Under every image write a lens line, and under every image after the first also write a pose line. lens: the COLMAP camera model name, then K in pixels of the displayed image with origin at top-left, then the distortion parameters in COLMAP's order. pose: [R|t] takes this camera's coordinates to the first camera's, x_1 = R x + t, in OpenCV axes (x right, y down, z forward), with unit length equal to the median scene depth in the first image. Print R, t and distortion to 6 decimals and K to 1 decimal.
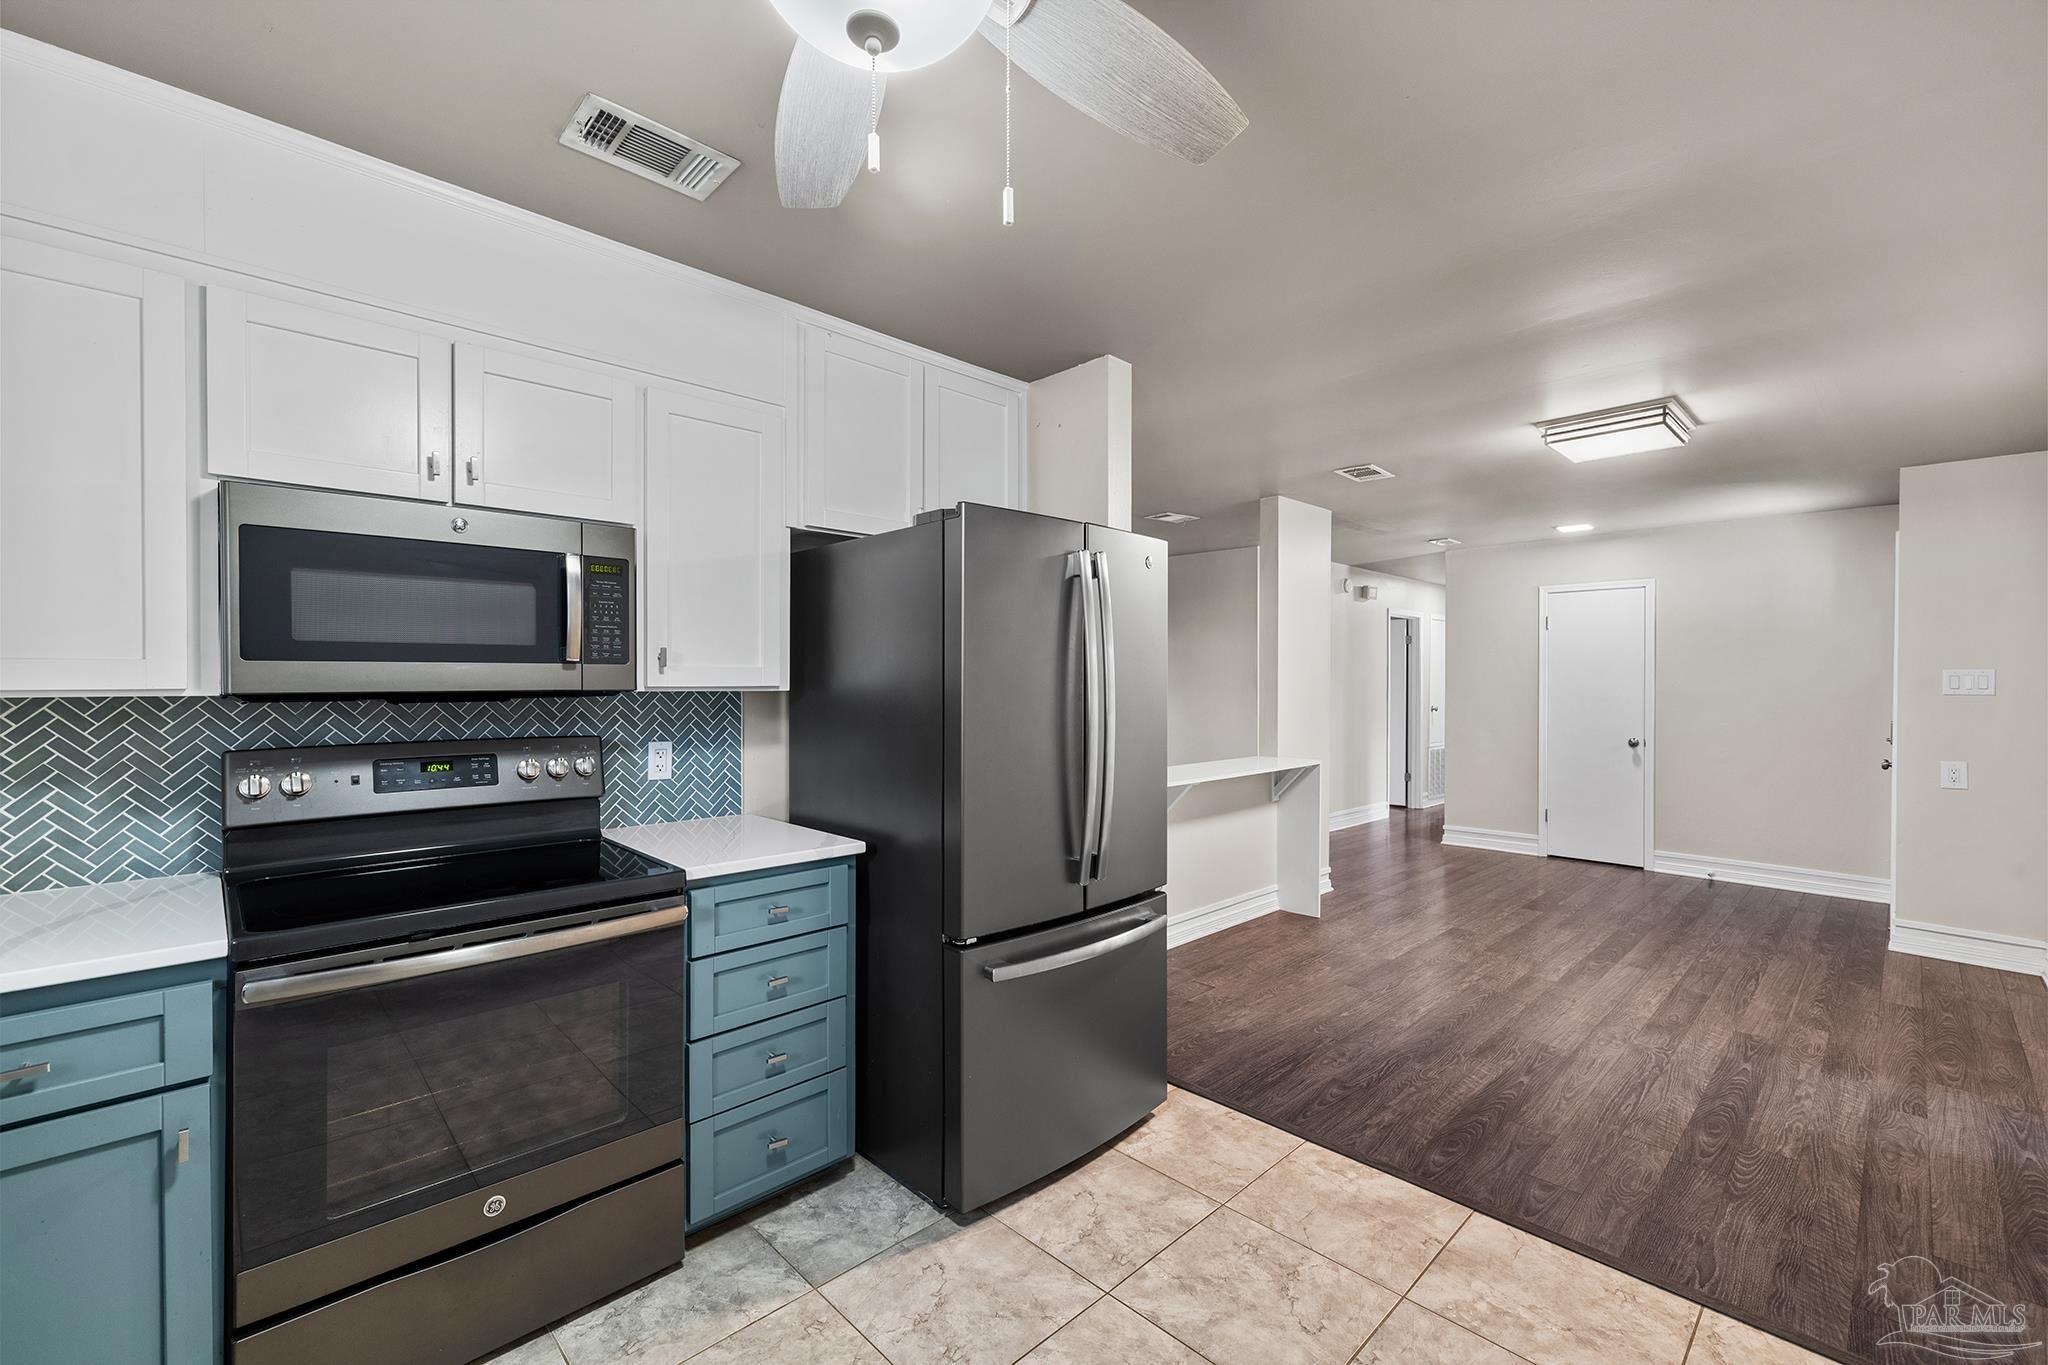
lens RADIAL K [[851.4, 0, 1023.7], [0, 851.4, 691.8], [0, 0, 1]] dist [0.002874, -0.000232]
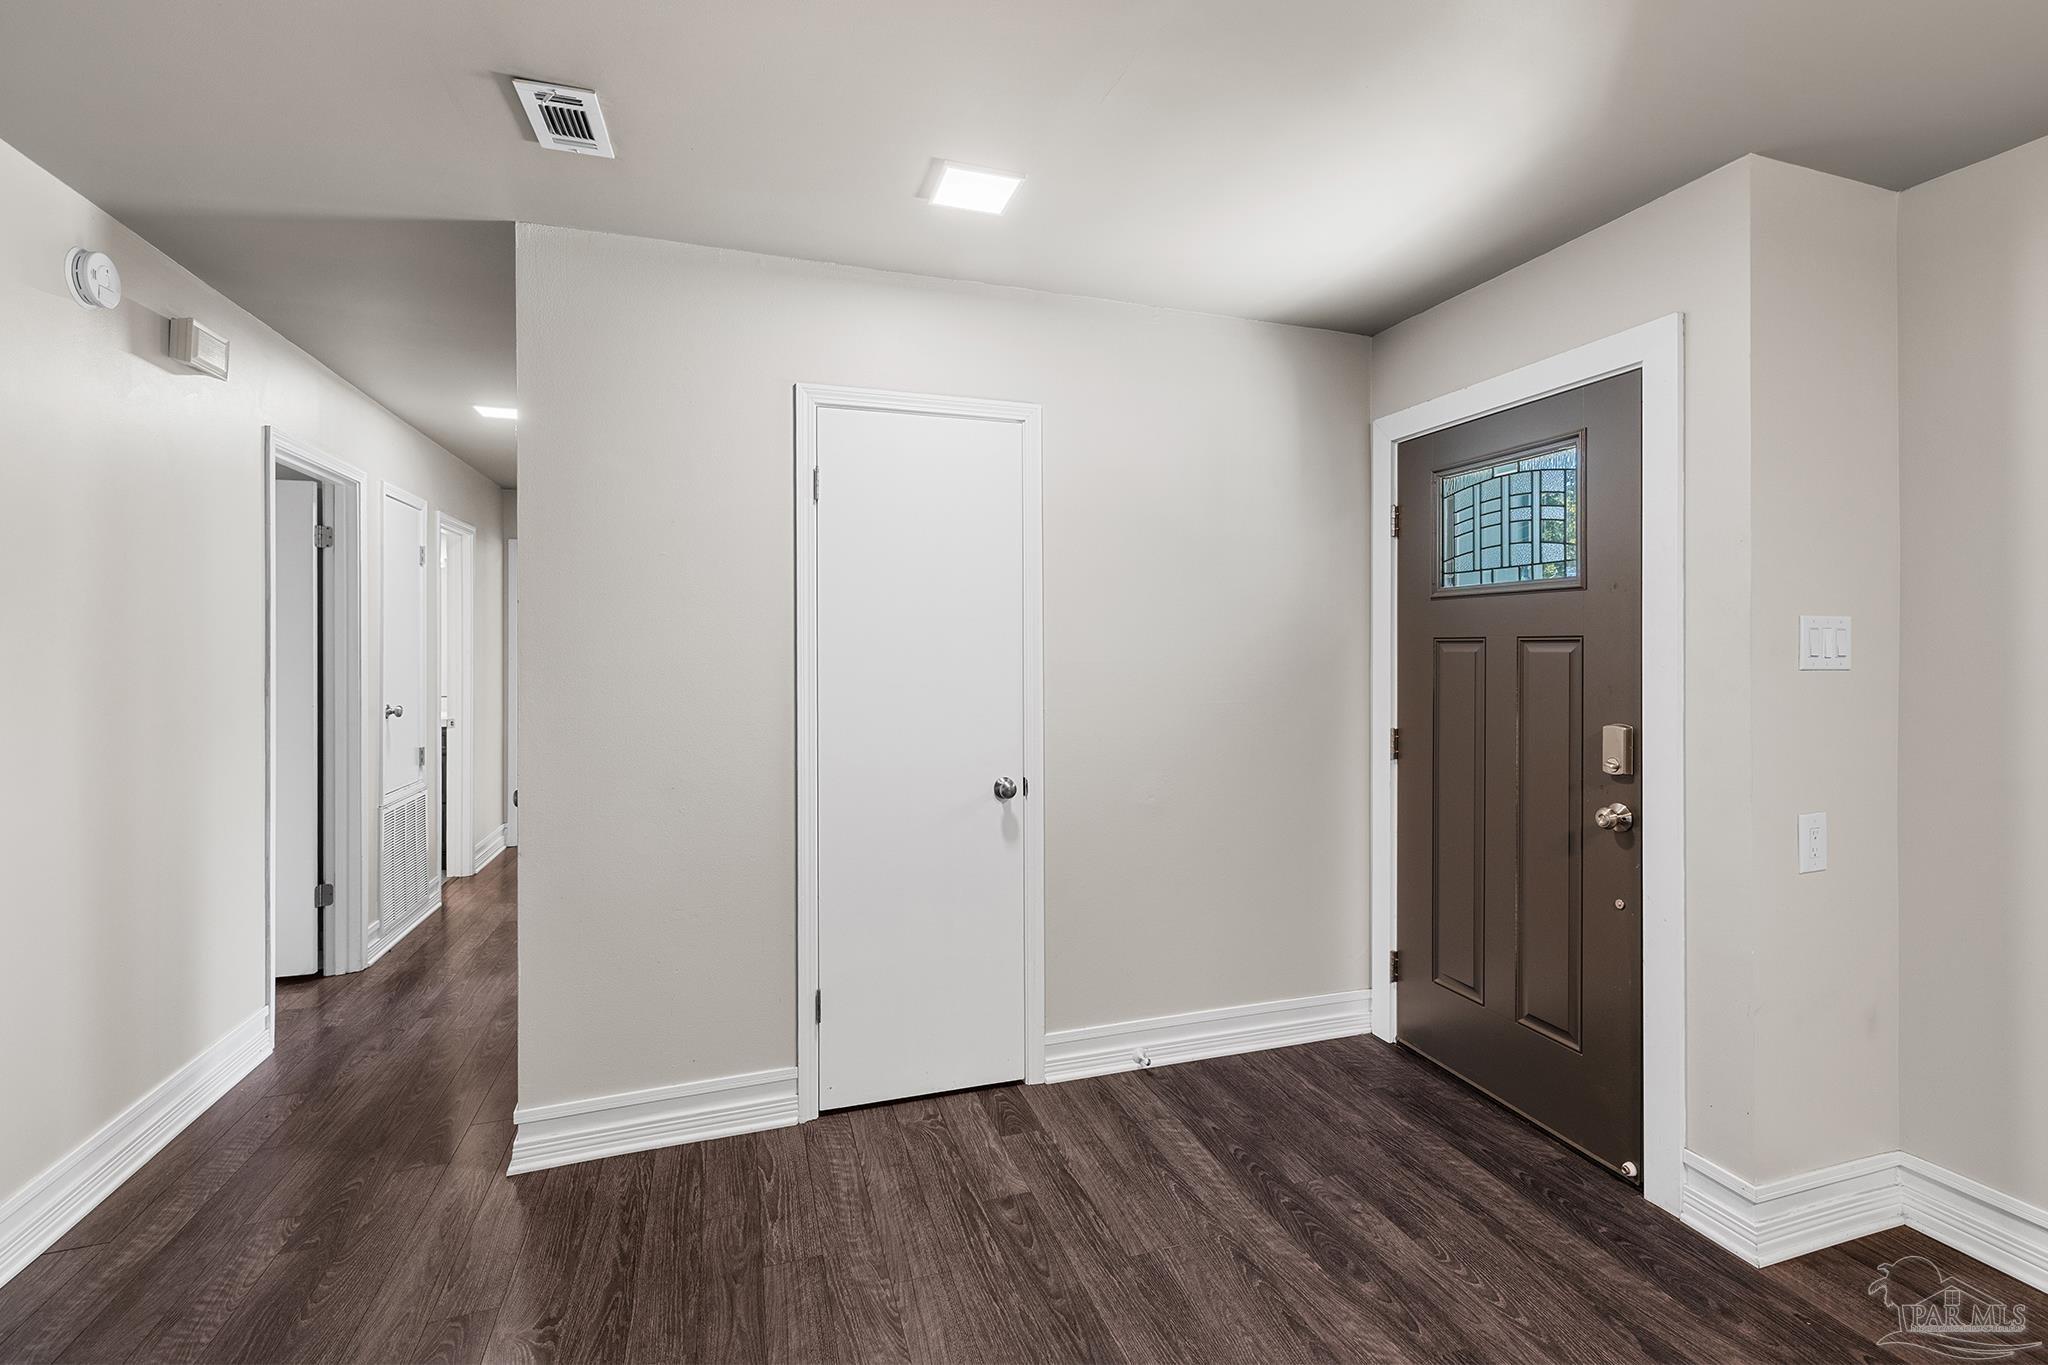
lens RADIAL K [[851.4, 0, 1016.1], [0, 851.4, 679.5], [0, 0, 1]] dist [0.002874, -0.000232]
pose [[0.407186, -0.000145, 0.913345, 0.334298], [-0.000186, 1.000000, 0.000242, 0.006116], [-0.913345, -0.000269, 0.407186, 0.822161]]
